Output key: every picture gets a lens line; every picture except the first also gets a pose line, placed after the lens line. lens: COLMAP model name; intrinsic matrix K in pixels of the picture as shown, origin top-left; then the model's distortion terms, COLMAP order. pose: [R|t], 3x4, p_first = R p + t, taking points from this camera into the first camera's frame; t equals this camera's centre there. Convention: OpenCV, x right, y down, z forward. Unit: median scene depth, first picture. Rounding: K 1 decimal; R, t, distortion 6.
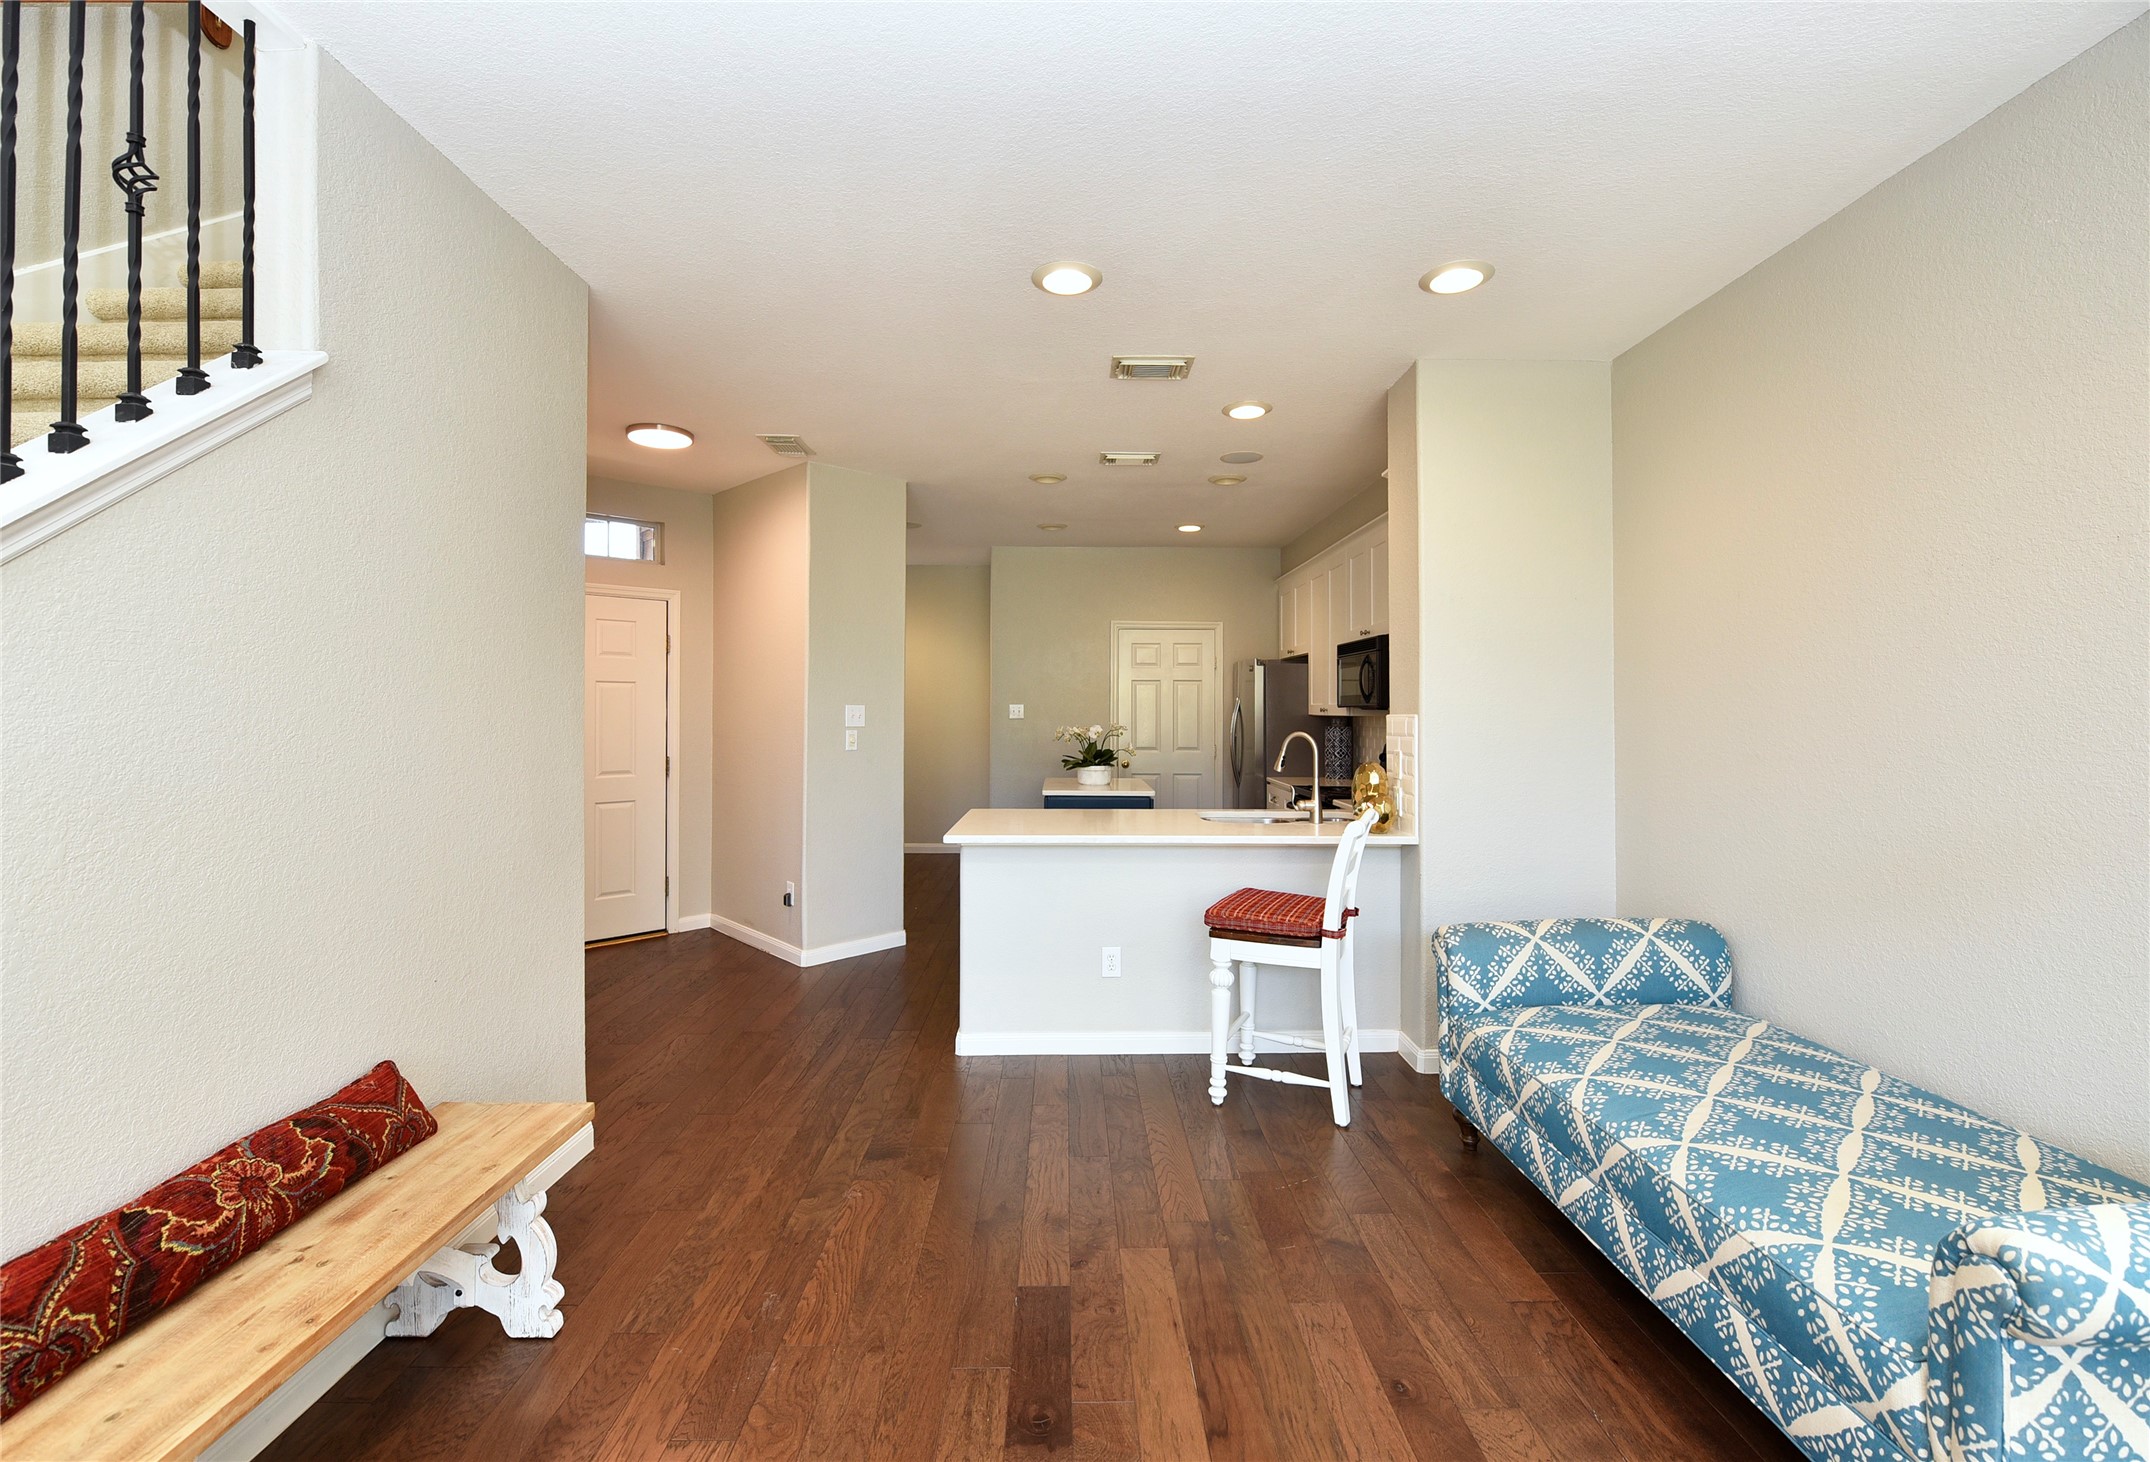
lens RADIAL K [[904.7, 0, 1081.8], [0, 904.7, 700.2], [0, 0, 1]] dist [-0.002189, -0.004702]
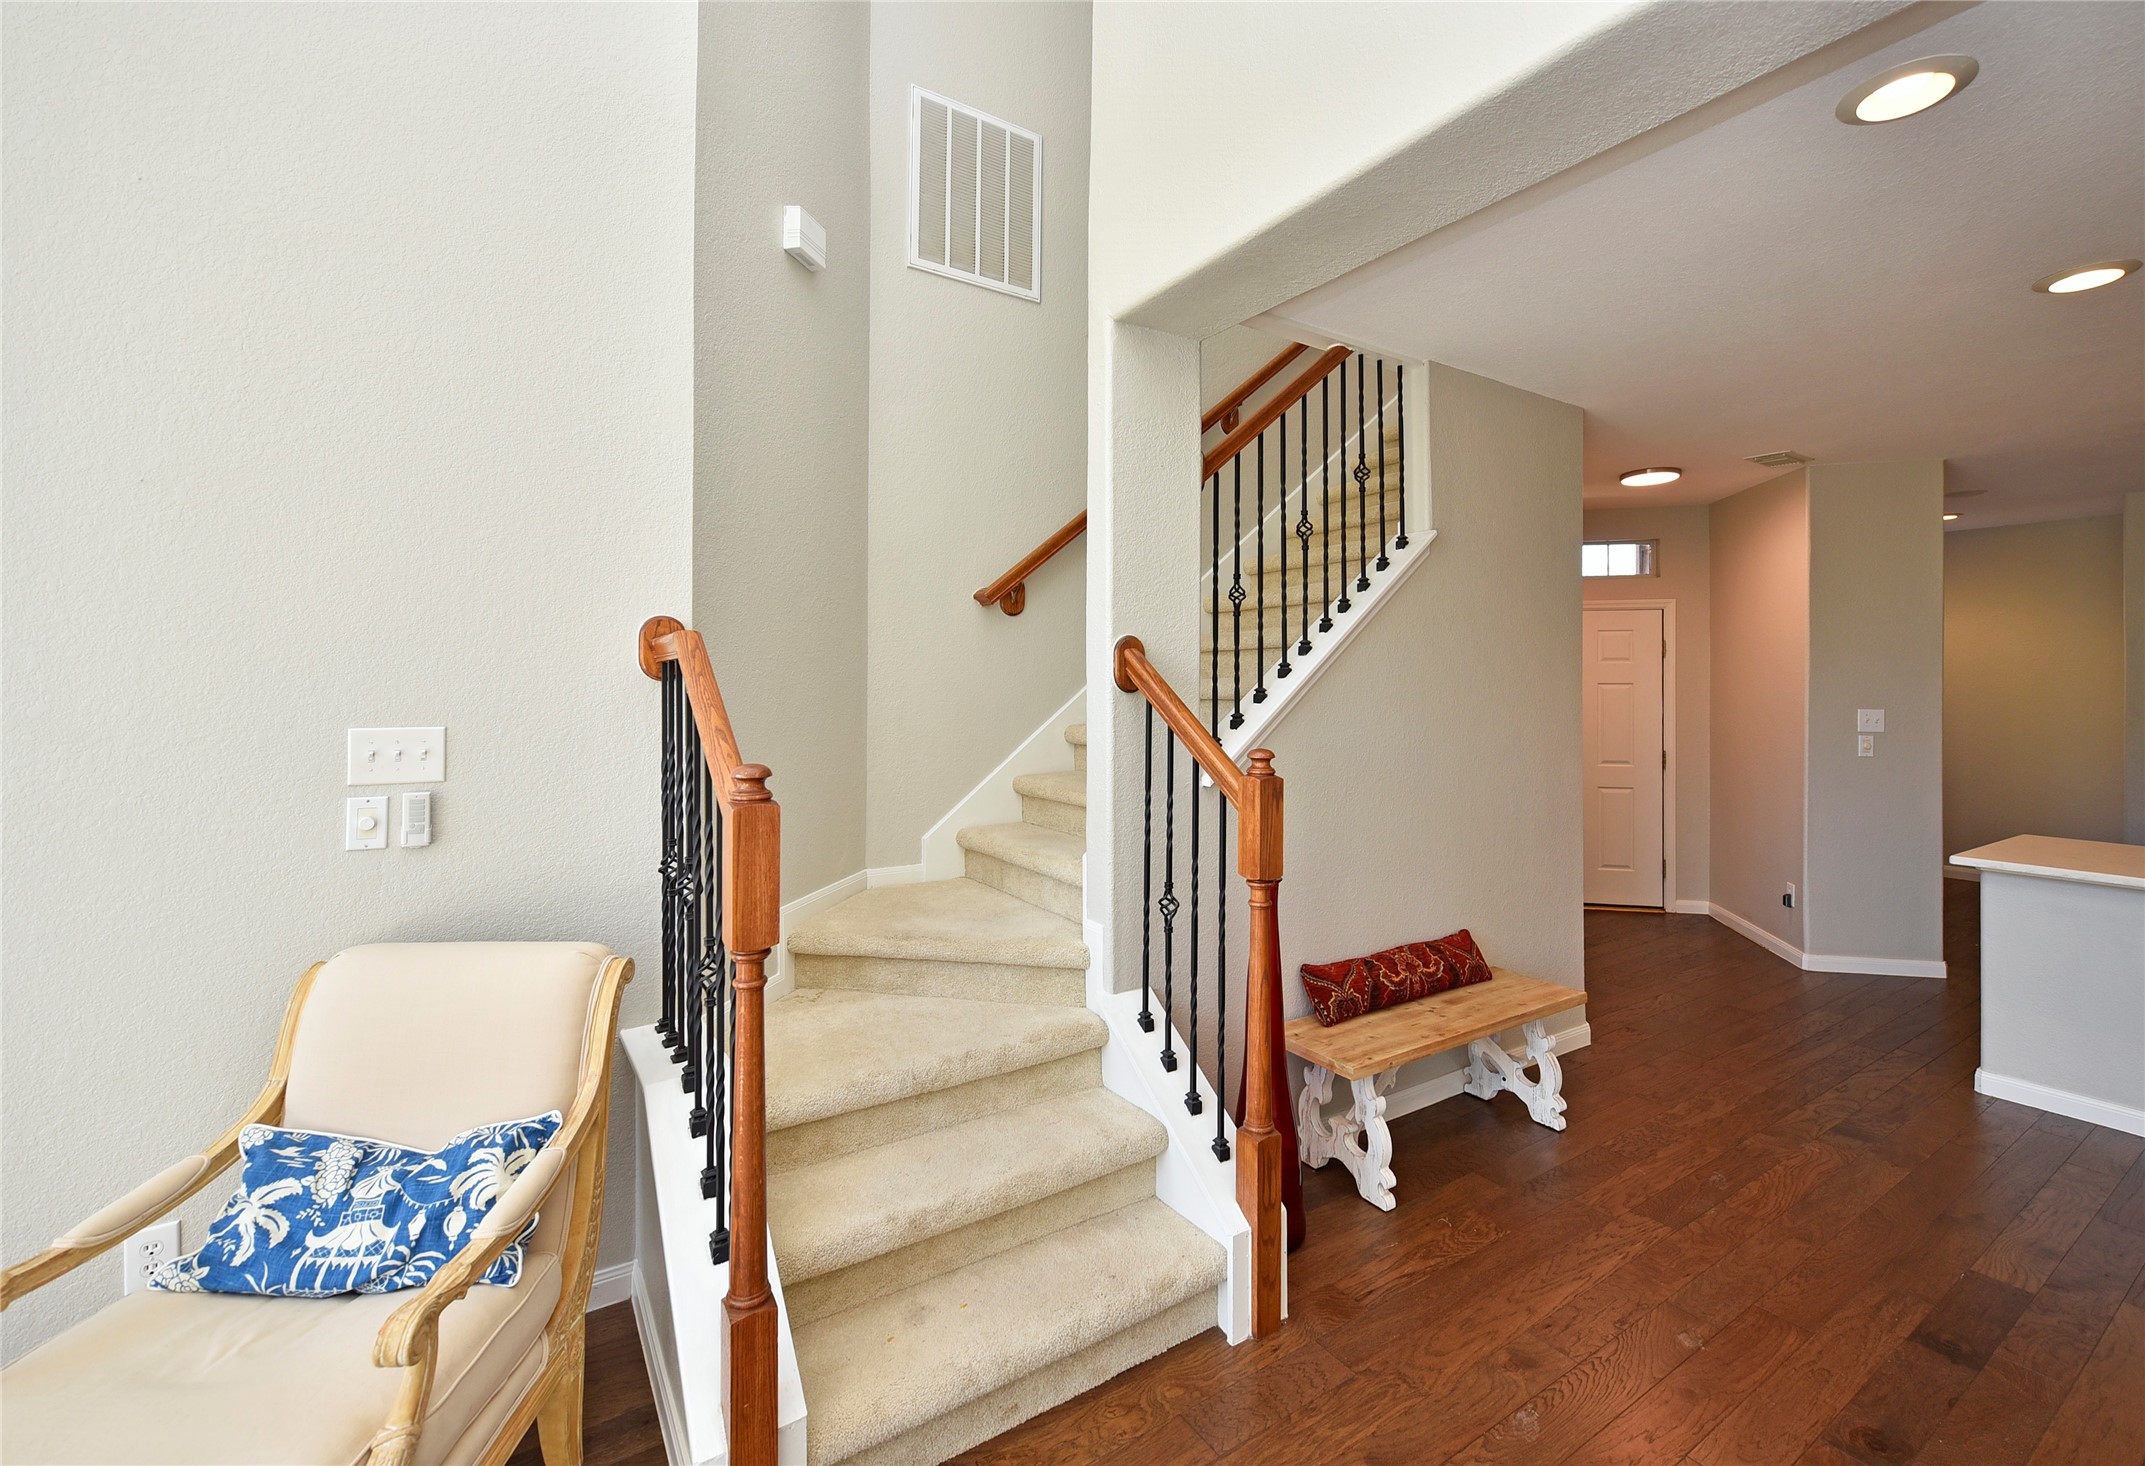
lens RADIAL K [[918.5, 0, 1098.5], [0, 918.5, 679.8], [0, 0, 1]] dist [0.001008, -0.000671]
pose [[0.539322, -0.004162, -0.842089, 0.210662], [0.005749, 0.999983, -0.001260, -0.049385], [0.842080, -0.004161, 0.539336, -0.341703]]
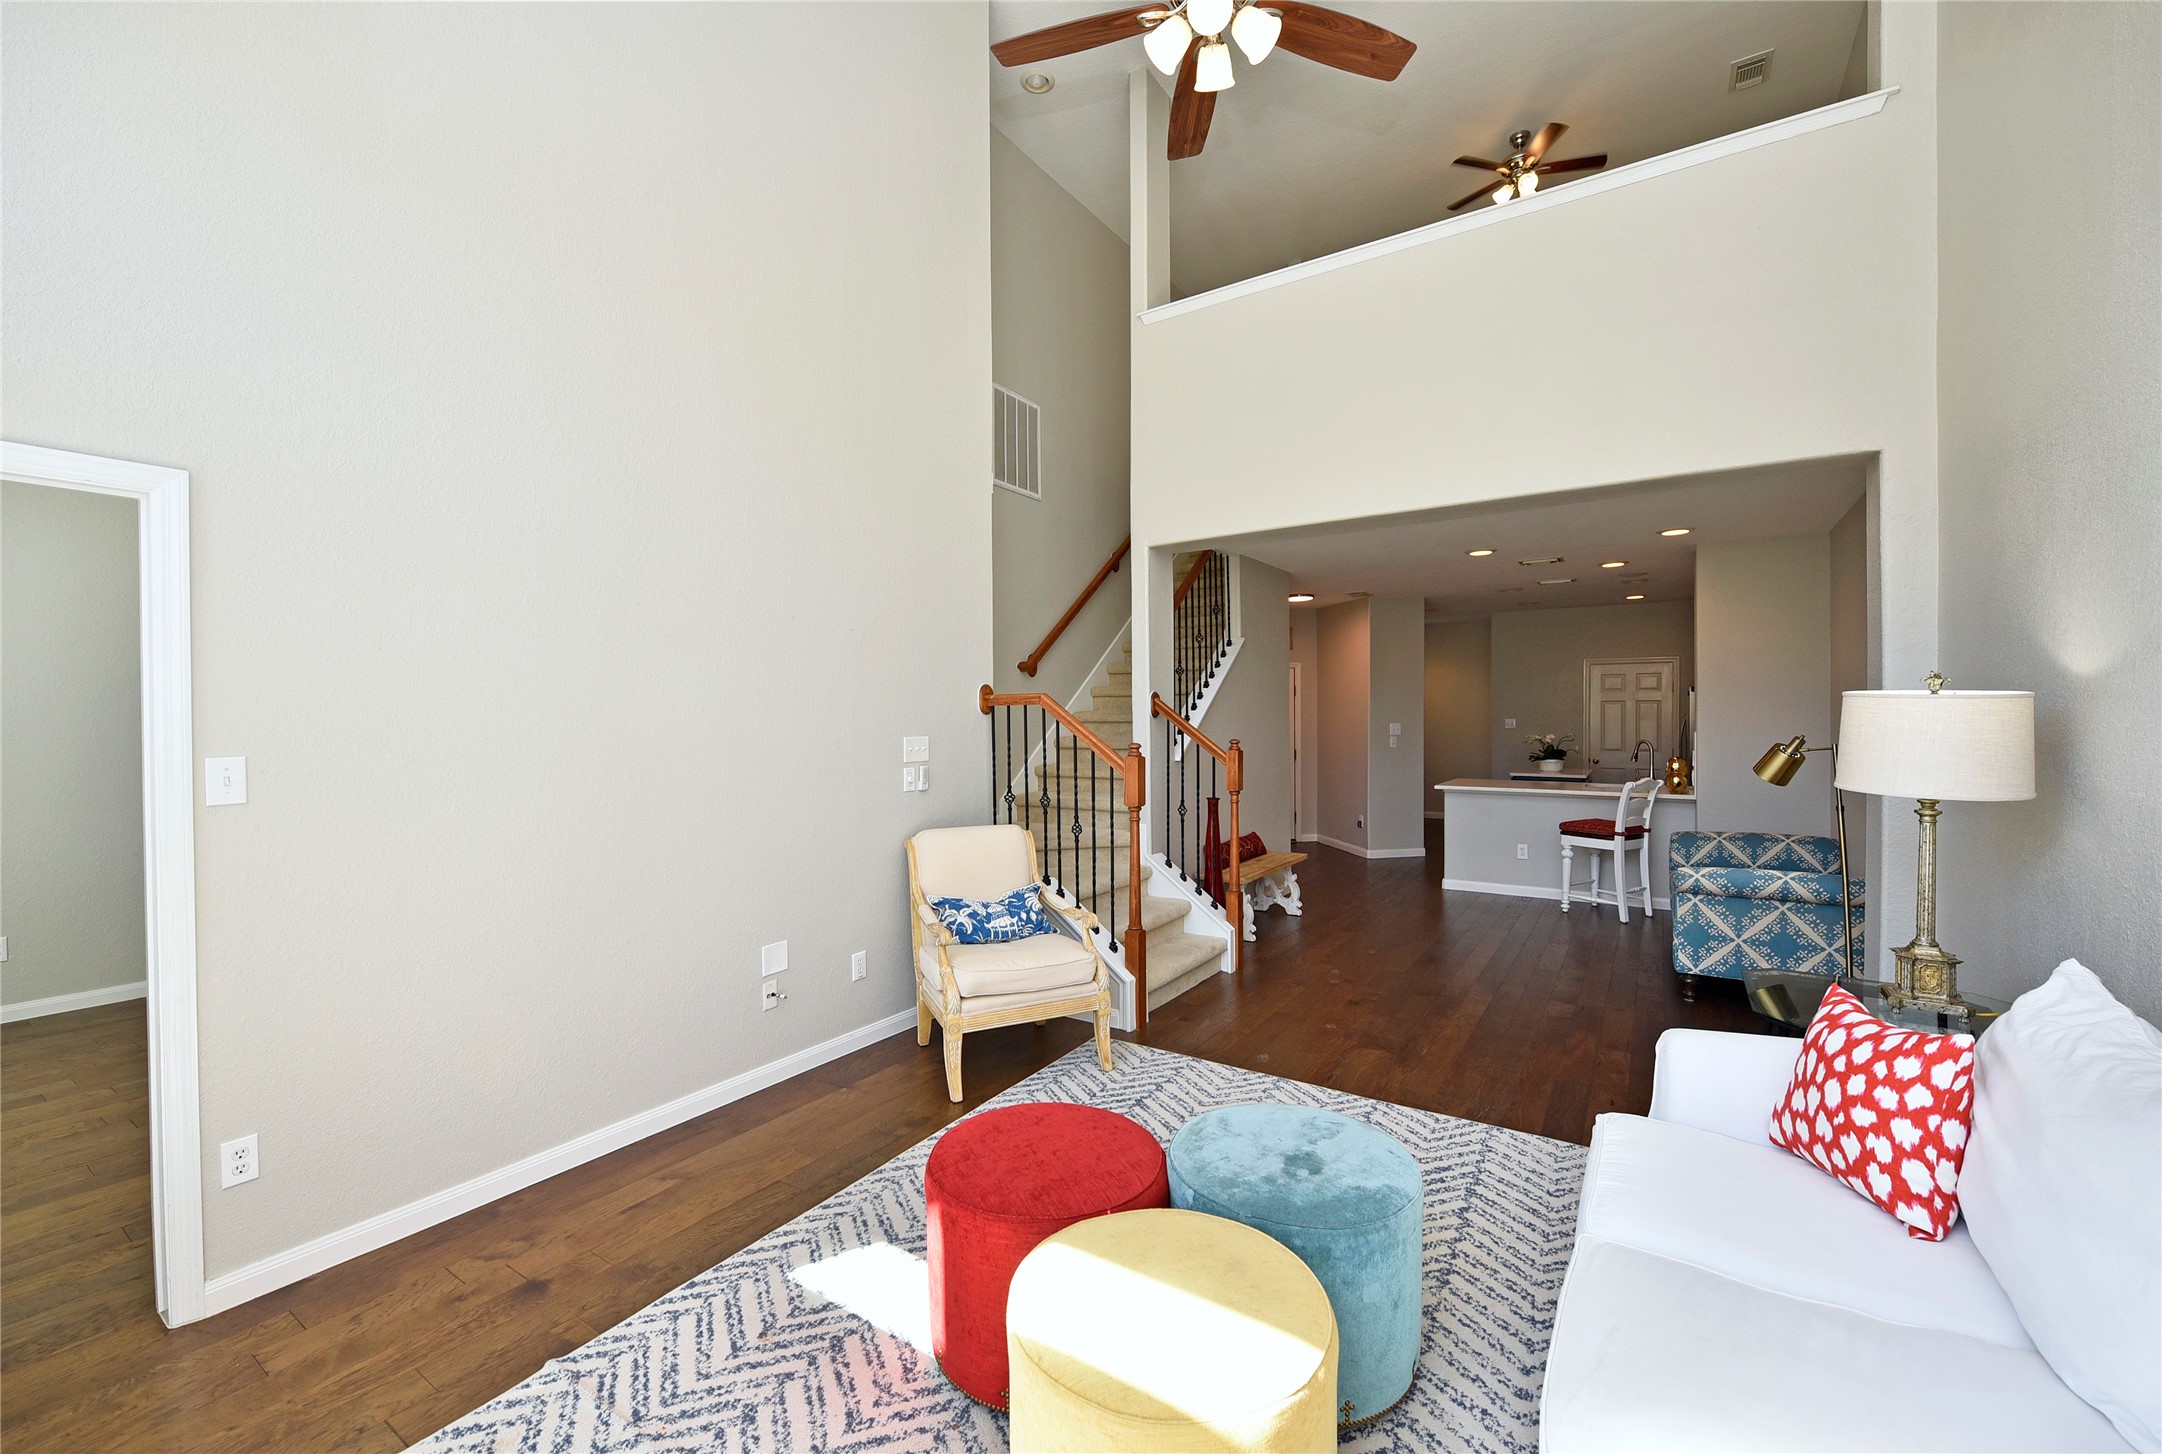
lens RADIAL K [[871.8, 0, 1081.0], [0, 871.8, 727.0], [0, 0, 1]] dist [-0.001052, -0.000083]
pose [[0.823462, 0.000645, -0.567370, 0.394849], [0.015132, 0.999619, 0.023099, -0.063624], [0.567169, -0.027606, 0.823139, -1.419724]]
